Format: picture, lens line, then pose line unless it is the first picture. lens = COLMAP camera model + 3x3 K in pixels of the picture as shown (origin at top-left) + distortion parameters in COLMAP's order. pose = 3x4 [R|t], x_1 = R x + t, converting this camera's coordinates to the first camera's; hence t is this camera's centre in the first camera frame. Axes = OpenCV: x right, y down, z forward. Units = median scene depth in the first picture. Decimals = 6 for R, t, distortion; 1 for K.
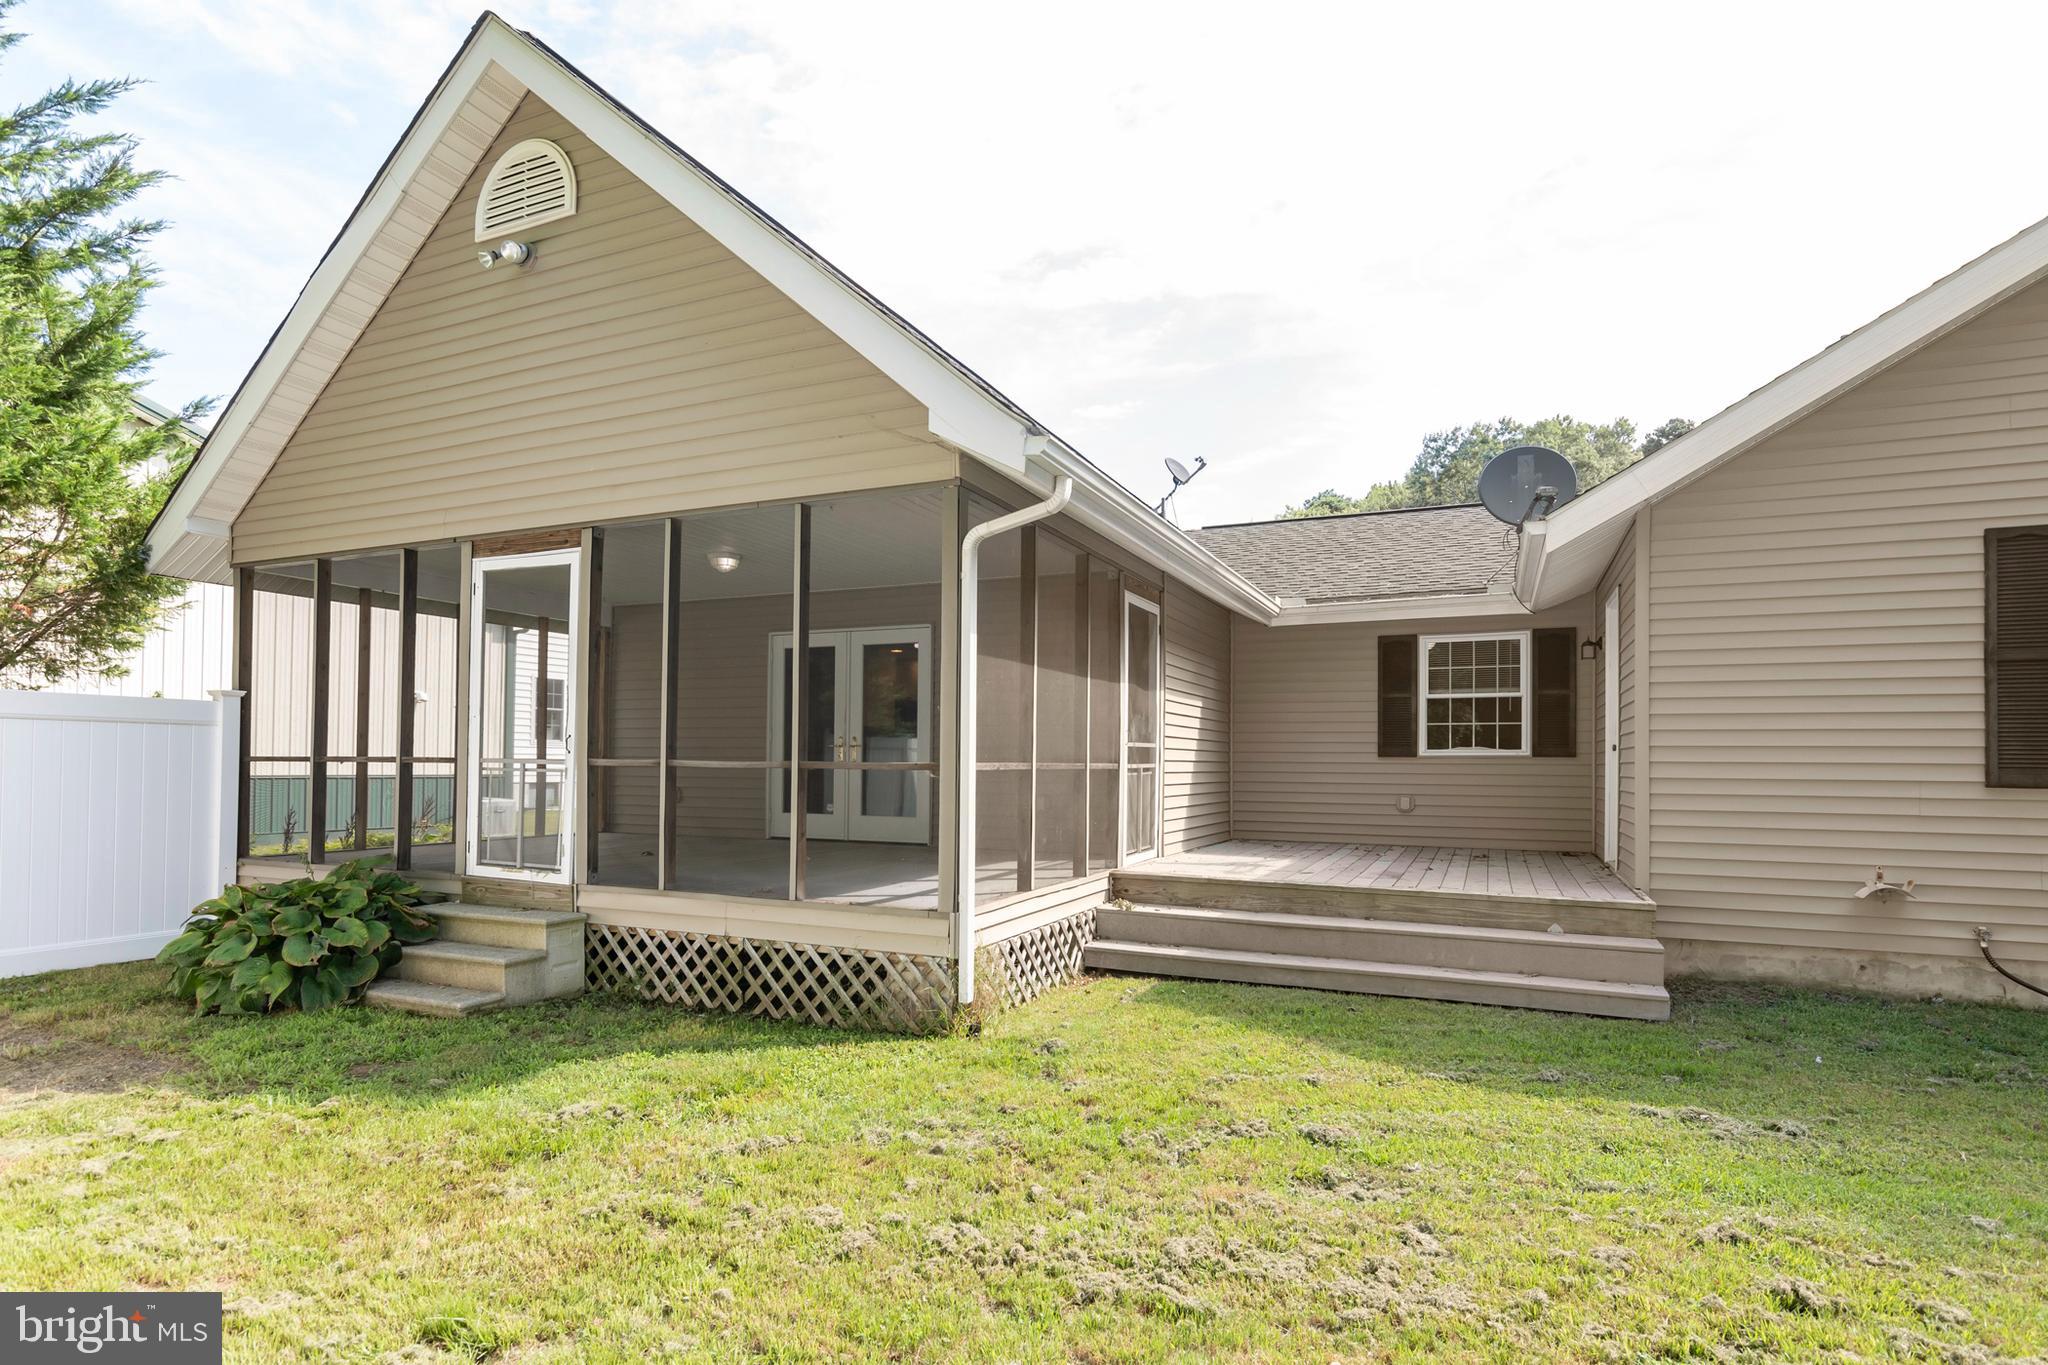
lens RADIAL K [[1028.2, 0, 957.7], [0, 1028.2, 717.1], [0, 0, 1]] dist [-0.005520, -0.000050]
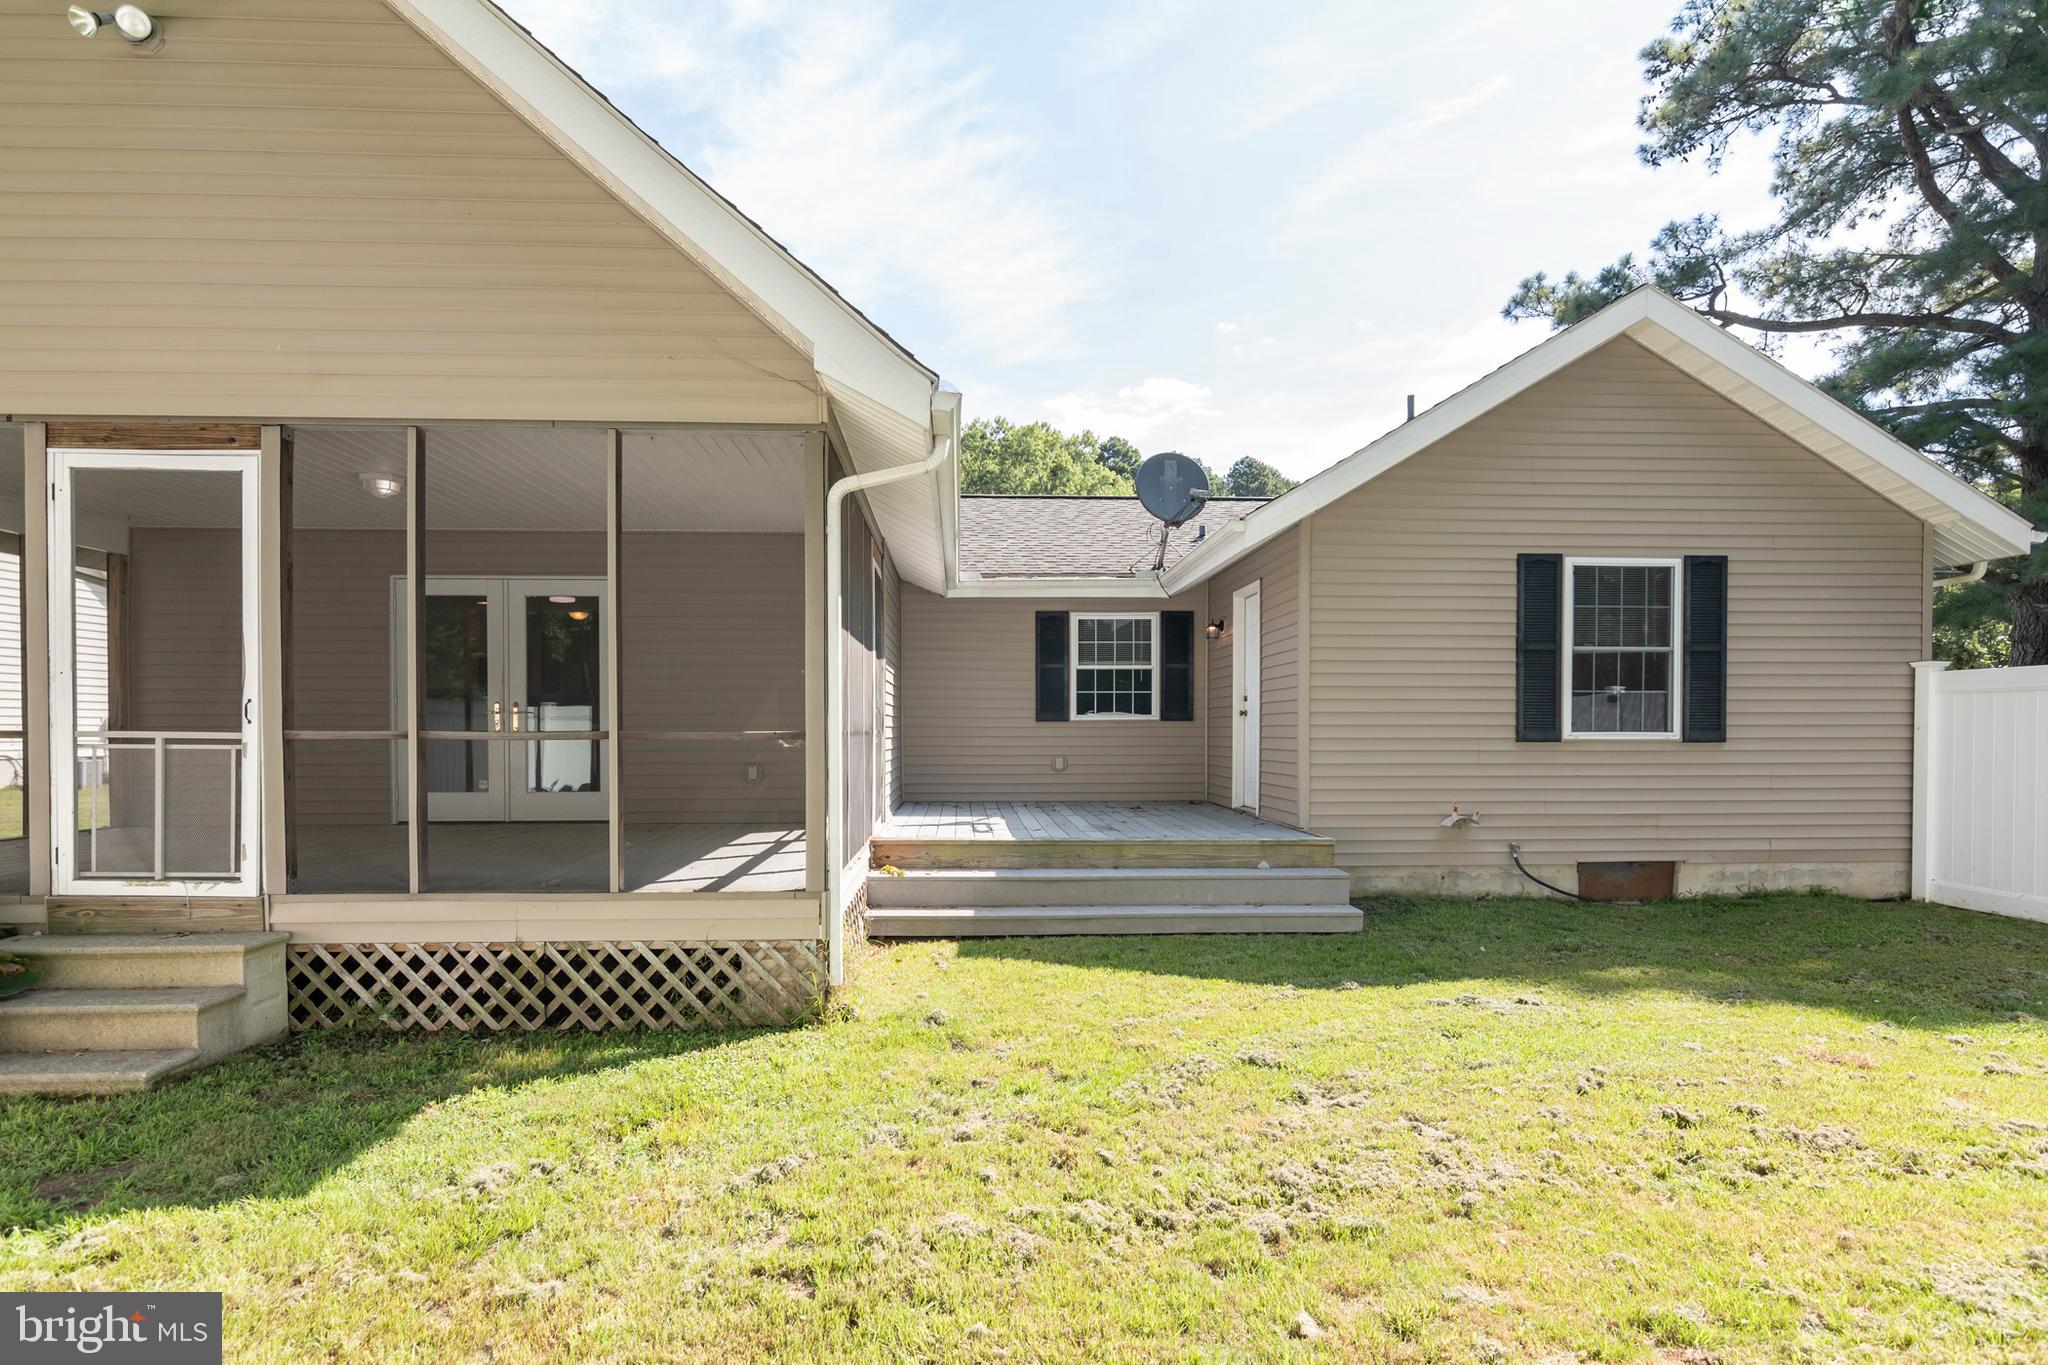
lens RADIAL K [[1028.2, 0, 972.0], [0, 1028.2, 719.8], [0, 0, 1]] dist [-0.005520, -0.000050]
pose [[0.891103, -0.004881, 0.453774, -0.253997], [-0.011912, 0.999346, 0.034142, 0.000315], [-0.453644, -0.035830, 0.890462, 0.090485]]
